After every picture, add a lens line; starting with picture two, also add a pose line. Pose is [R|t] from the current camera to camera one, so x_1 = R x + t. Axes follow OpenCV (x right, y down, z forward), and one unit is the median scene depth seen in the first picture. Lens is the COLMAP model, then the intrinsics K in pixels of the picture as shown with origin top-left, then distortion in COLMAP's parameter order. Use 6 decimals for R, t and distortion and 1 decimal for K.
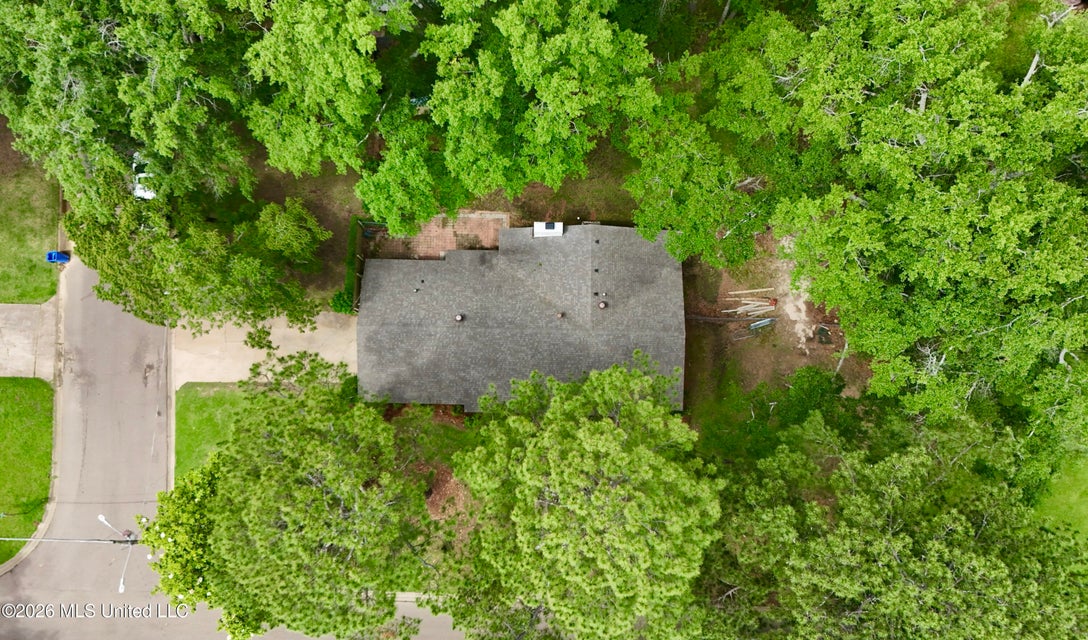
lens RADIAL K [[798.9, 0, 533.3], [0, 798.9, 316.6], [0, 0, 1]] dist [0.045331, -0.009696]
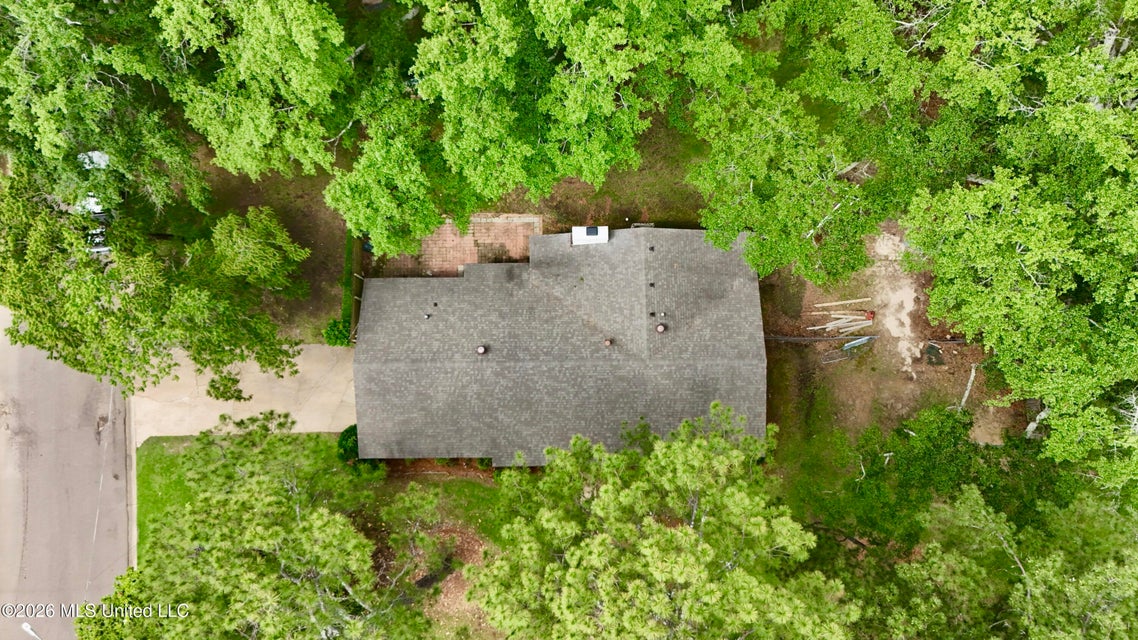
lens RADIAL K [[840.7, 0, 579.6], [0, 840.7, 319.3], [0, 0, 1]] dist [0.044173, -0.021095]
pose [[0.999511, -0.031262, 0.000641, 0.007395], [0.031260, 0.999509, 0.002350, -0.040842], [-0.000714, -0.002328, 0.999997, 0.235011]]
